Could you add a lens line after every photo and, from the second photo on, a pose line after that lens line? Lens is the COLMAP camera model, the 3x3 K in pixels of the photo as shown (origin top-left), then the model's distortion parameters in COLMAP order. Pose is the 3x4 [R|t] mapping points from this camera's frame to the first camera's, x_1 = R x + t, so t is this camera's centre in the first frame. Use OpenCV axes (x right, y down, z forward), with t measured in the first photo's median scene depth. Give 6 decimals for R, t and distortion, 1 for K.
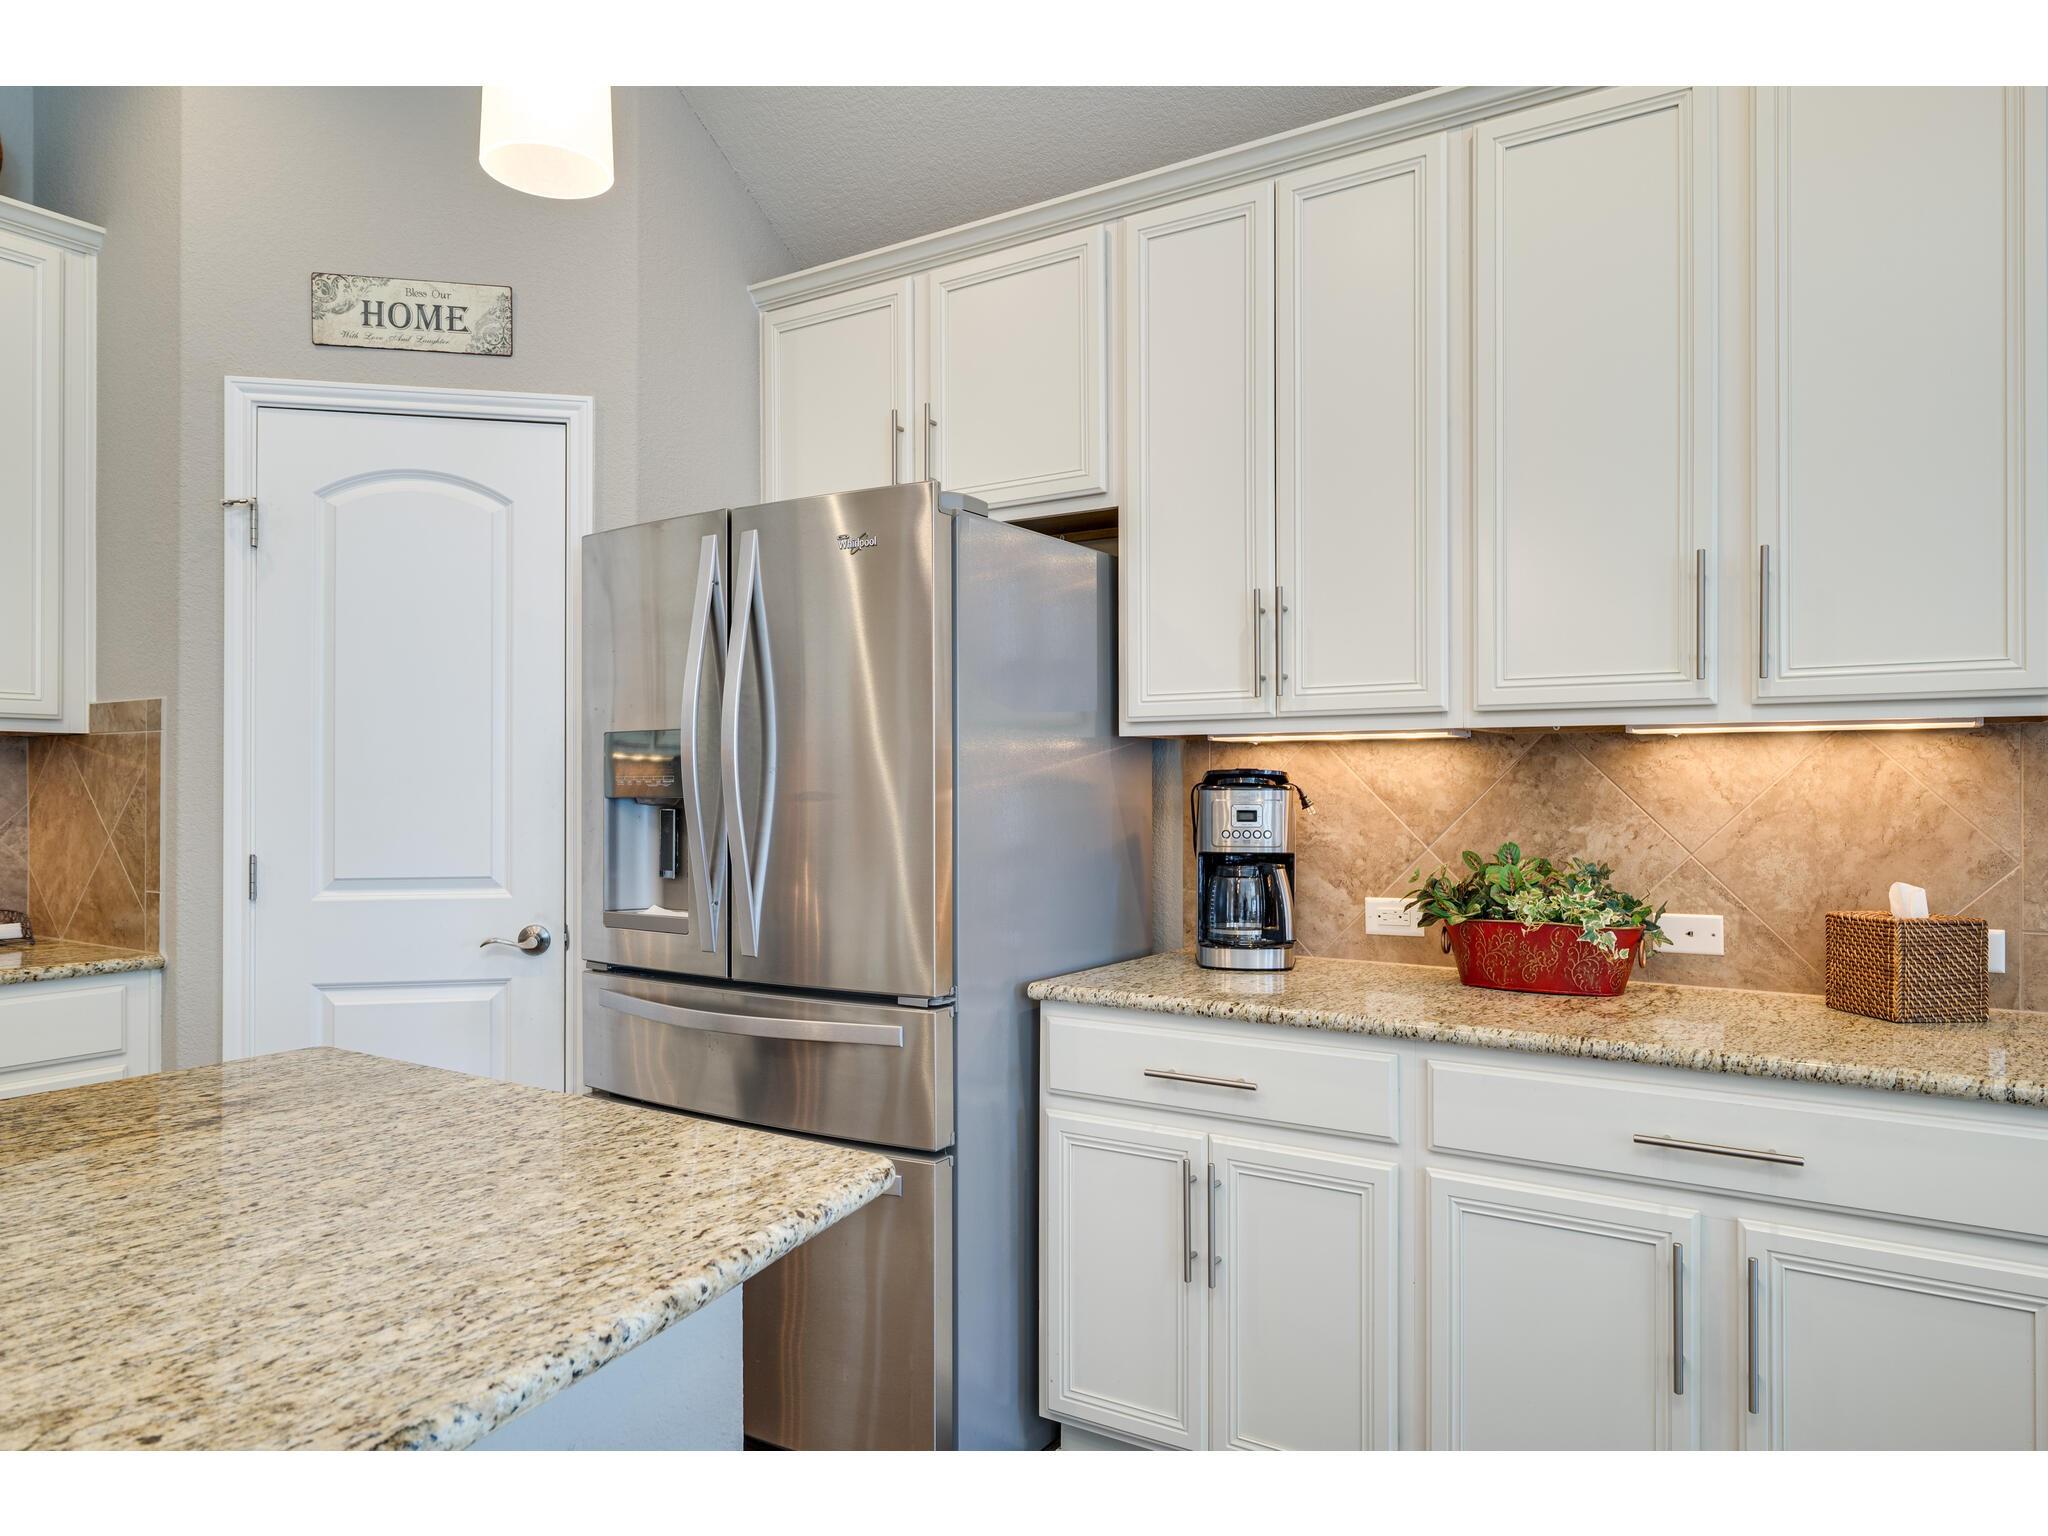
lens RADIAL K [[1314.8, 0, 1023.9], [0, 1314.8, 774.8], [0, 0, 1]] dist [0.003354, -0.002170]
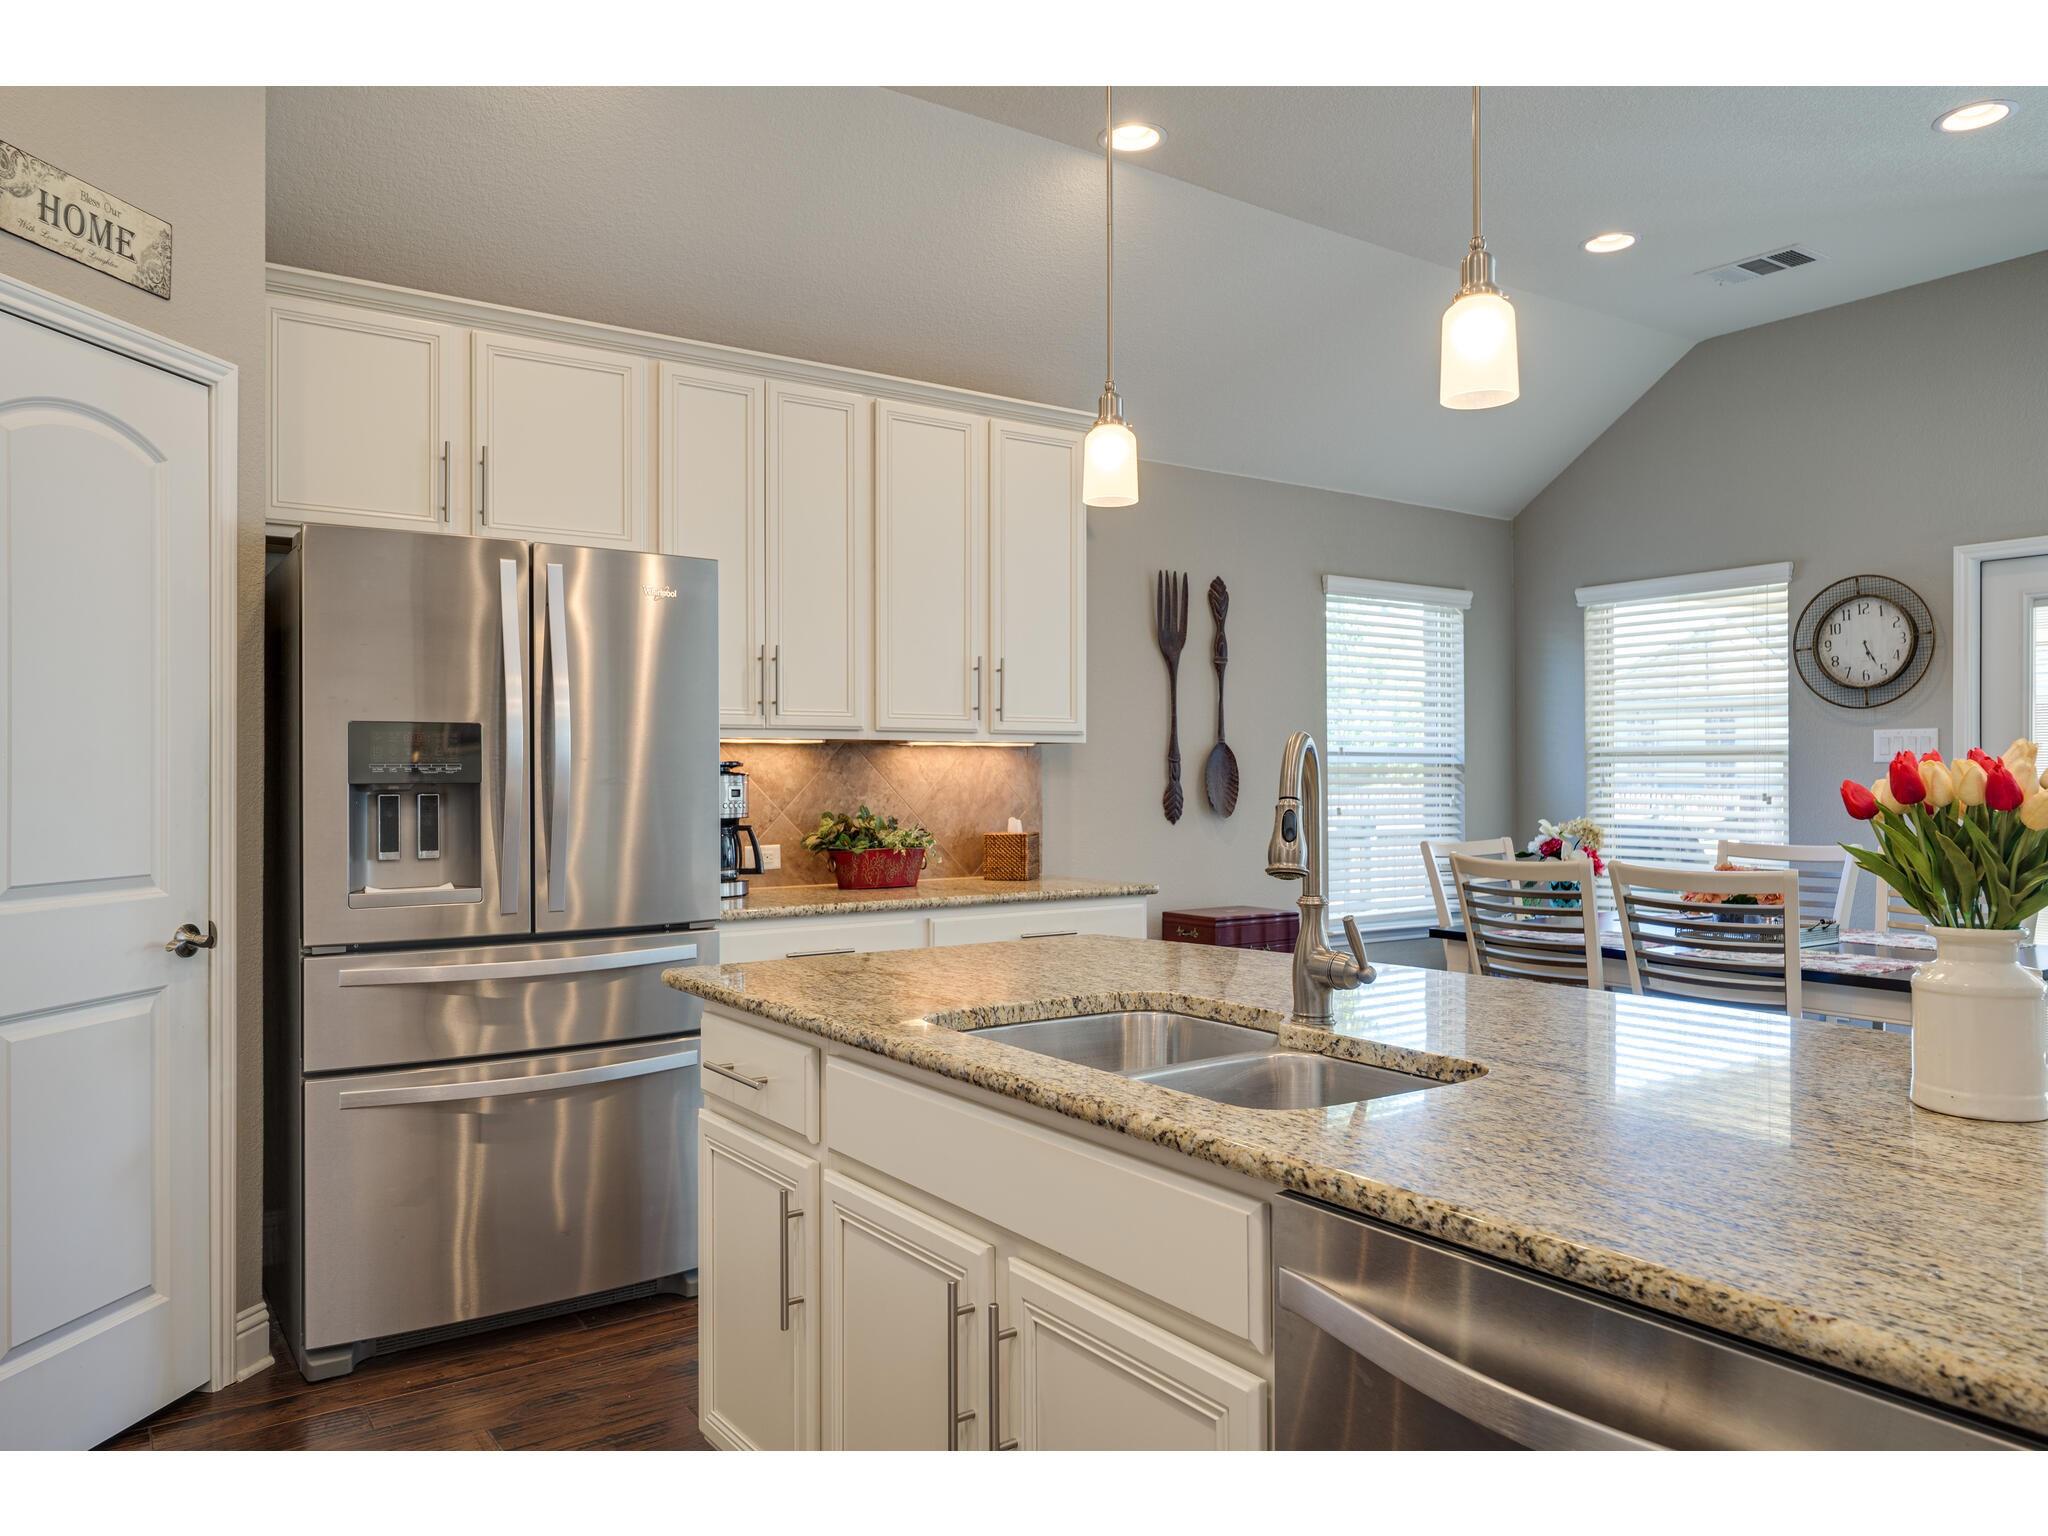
lens RADIAL K [[1402.7, 0, 1010.1], [0, 1402.7, 765.4], [0, 0, 1]] dist [0.004296, -0.002594]
pose [[0.384260, 0.005329, 0.923210, -1.141121], [-0.004538, 0.999982, -0.003883, 0.004343], [-0.923214, -0.002698, 0.384277, 0.097337]]
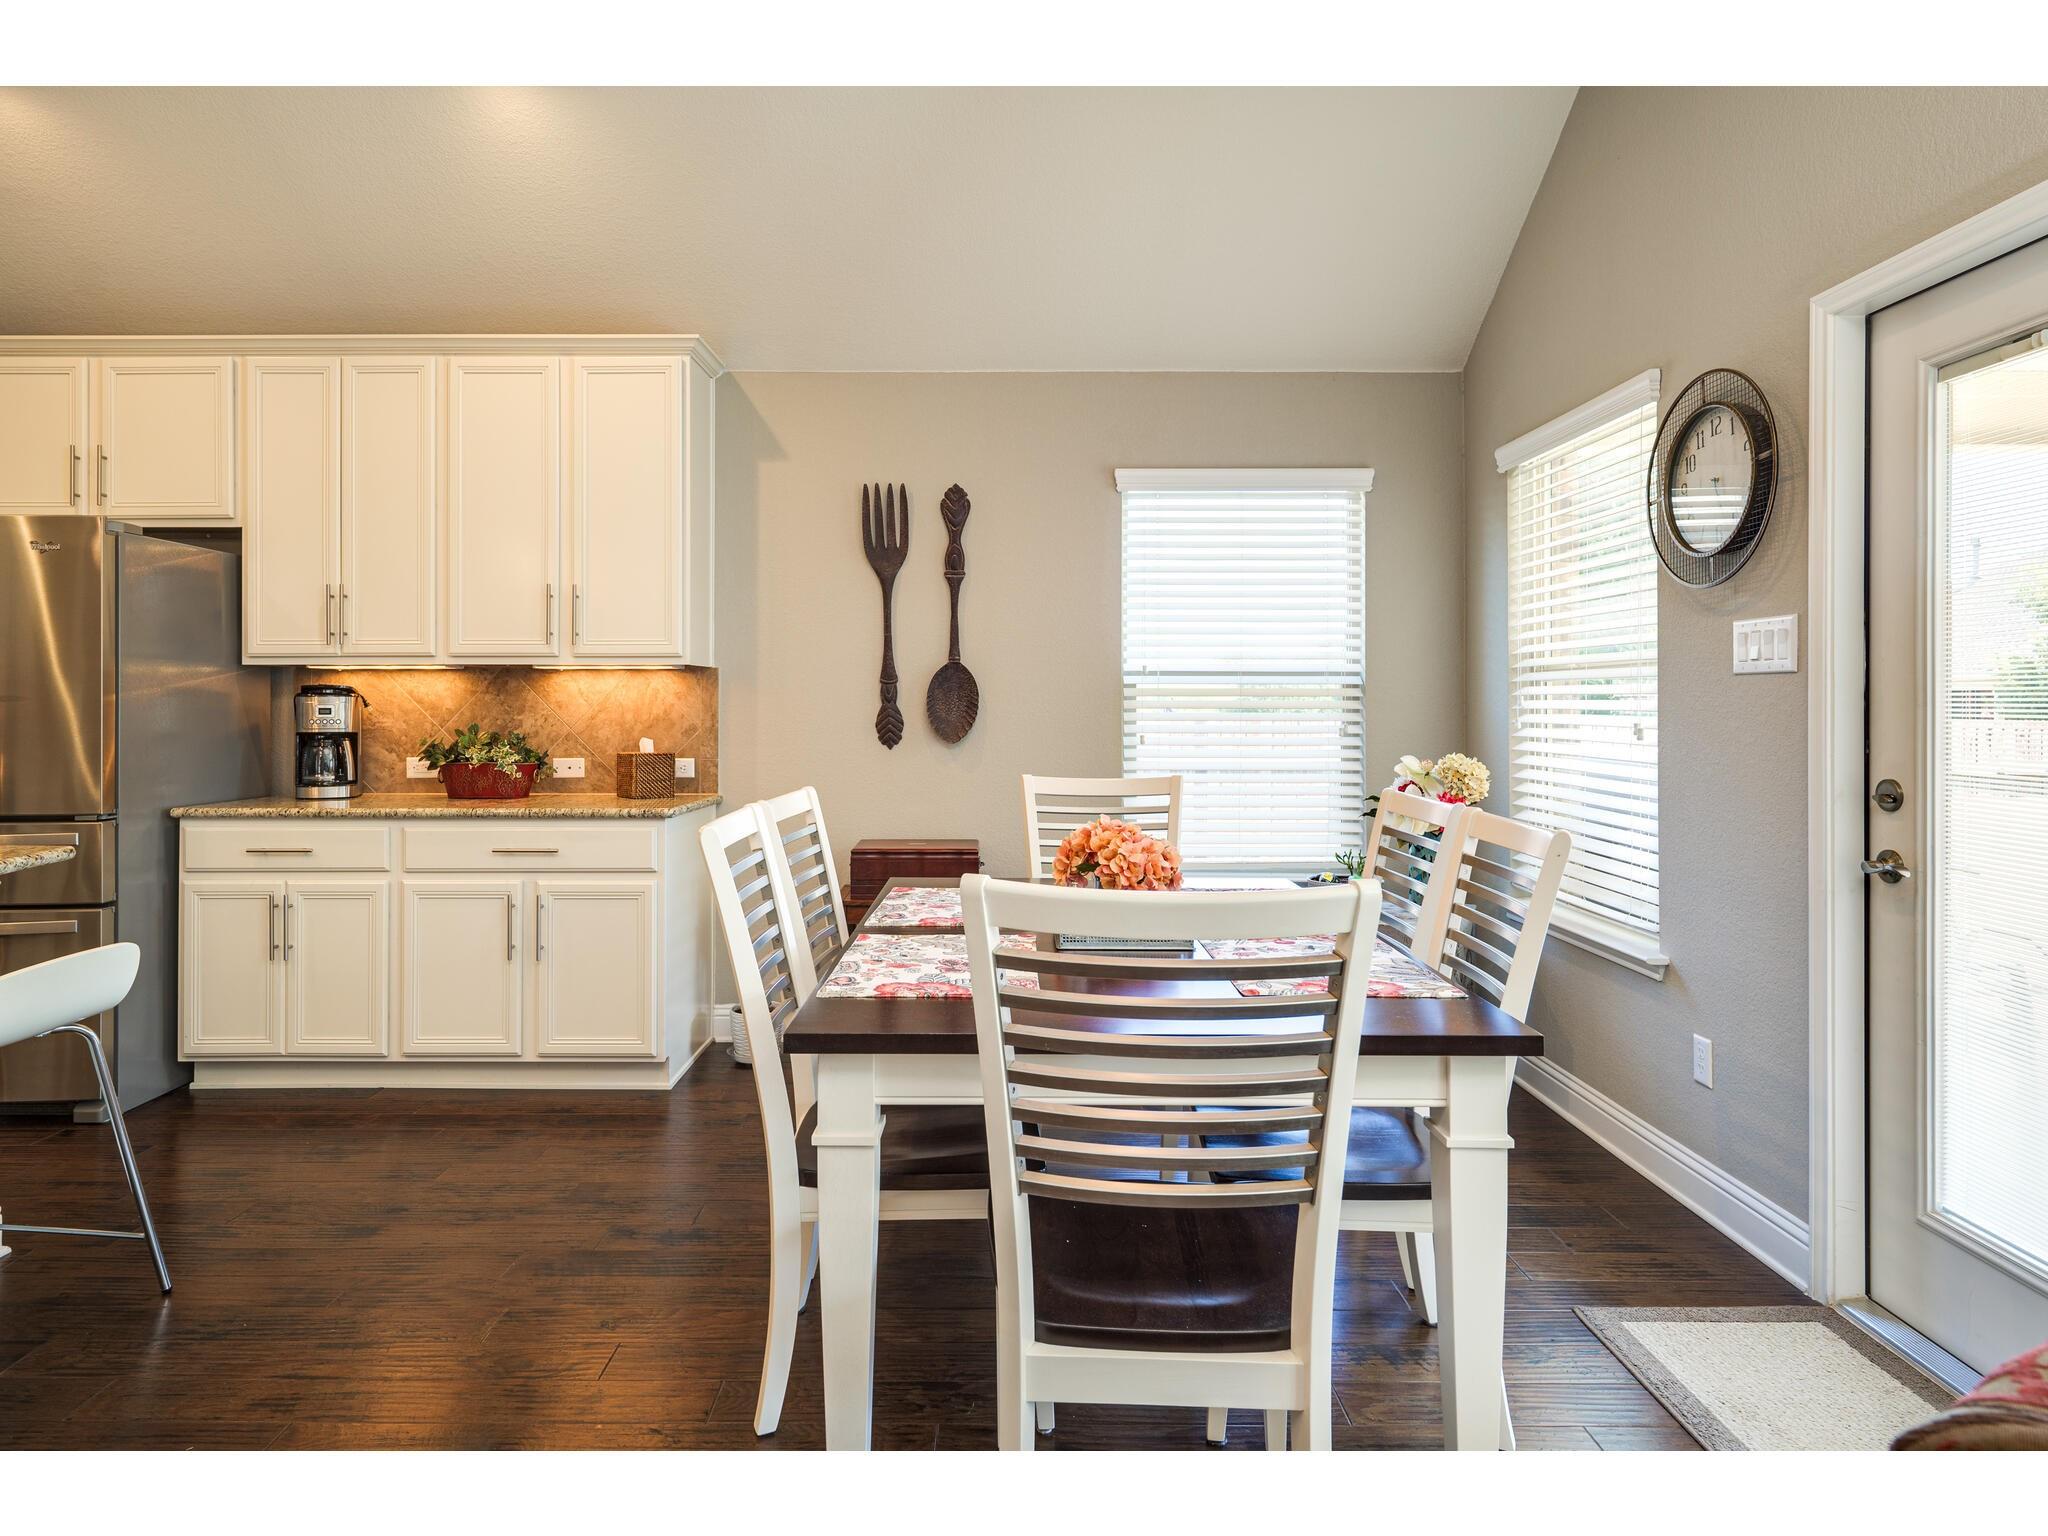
lens RADIAL K [[1175.1, 0, 993.7], [0, 1175.1, 697.3], [0, 0, 1]] dist [0.001162, -0.000764]
pose [[0.841247, 0.003557, 0.540639, 0.069322], [-0.003492, 0.999993, -0.001145, 0.010767], [-0.540640, -0.000925, 0.841254, -0.782559]]
